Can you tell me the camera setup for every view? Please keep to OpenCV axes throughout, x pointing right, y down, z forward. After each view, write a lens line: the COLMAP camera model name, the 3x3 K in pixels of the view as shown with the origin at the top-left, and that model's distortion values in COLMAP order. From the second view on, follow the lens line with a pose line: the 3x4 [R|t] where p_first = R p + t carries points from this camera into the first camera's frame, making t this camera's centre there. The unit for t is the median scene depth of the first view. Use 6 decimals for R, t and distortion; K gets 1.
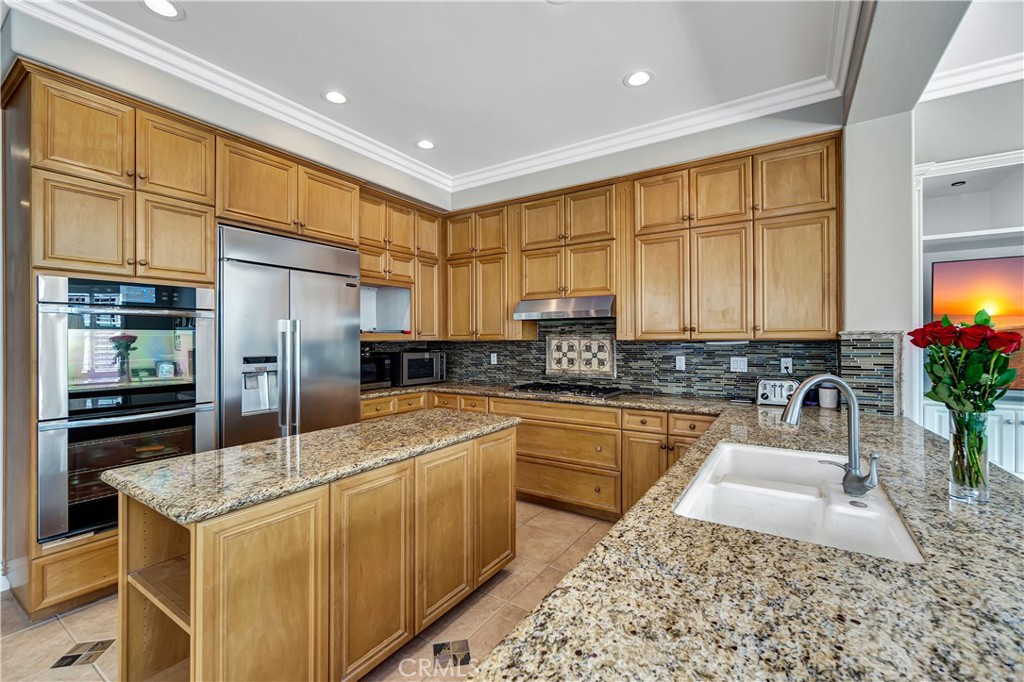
lens RADIAL K [[434.8, 0, 517.1], [0, 434.8, 338.8], [0, 0, 1]] dist [-0.004246, 0.001598]
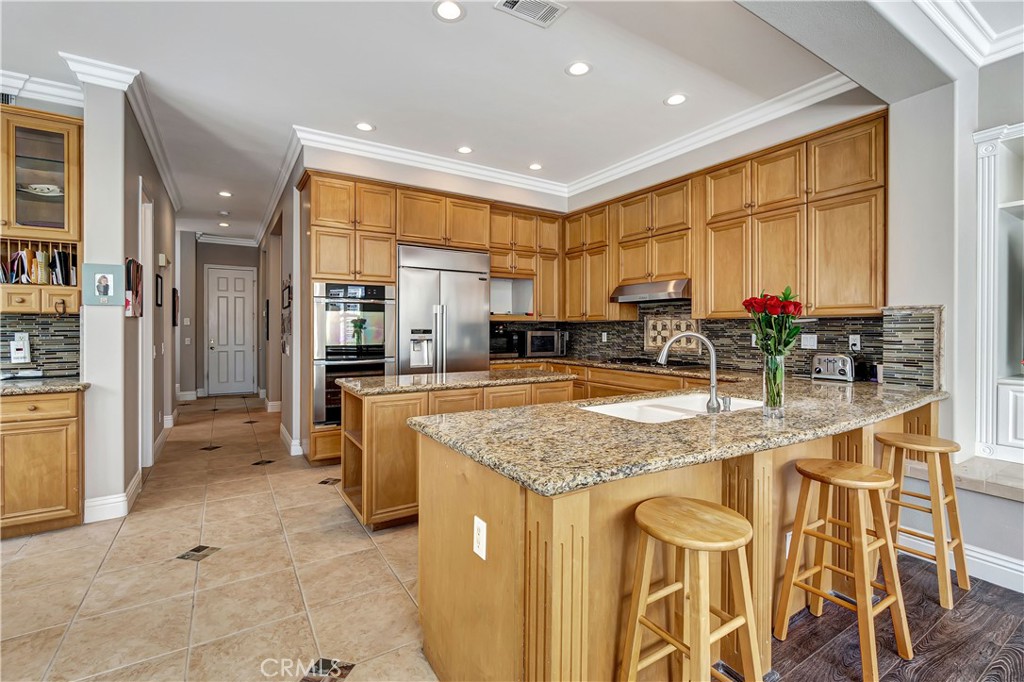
lens RADIAL K [[464.0, 0, 518.5], [0, 464.0, 331.3], [0, 0, 1]] dist [0.007672, -0.003142]
pose [[0.909314, 0.006871, -0.416055, 0.350892], [-0.003447, 0.999954, 0.008980, 0.028068], [0.416097, -0.006731, 0.909295, -0.299330]]
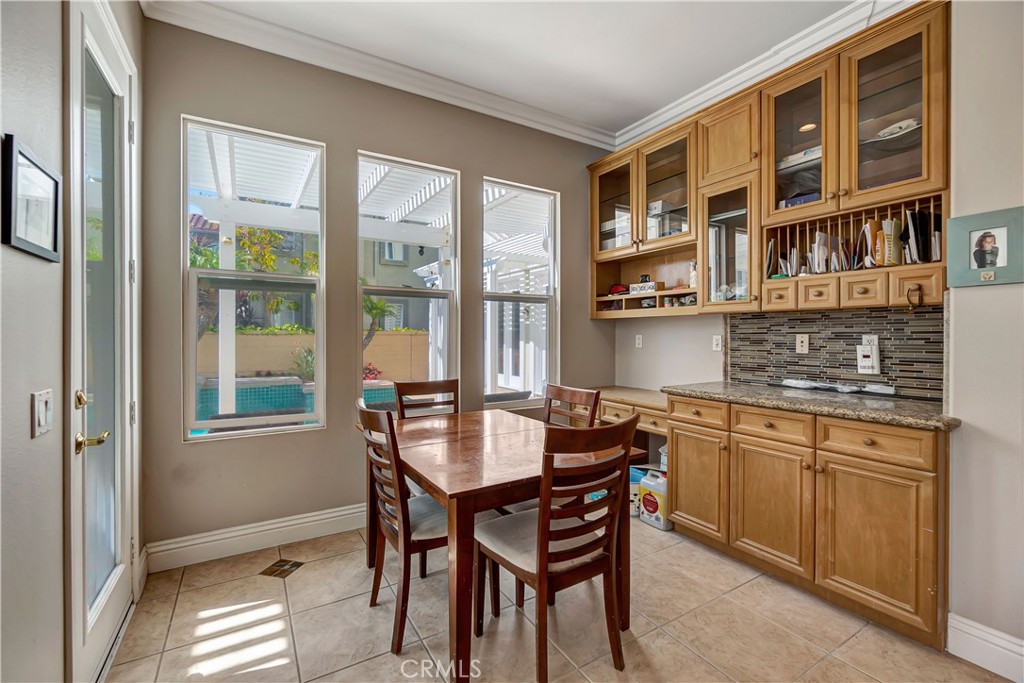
lens RADIAL K [[434.8, 0, 500.8], [0, 434.8, 334.3], [0, 0, 1]] dist [-0.004246, 0.001598]
pose [[-0.445828, 0.004121, -0.895109, -0.115193], [0.002488, 0.999991, 0.003365, 0.039202], [0.895115, -0.000727, -0.445834, -0.065185]]
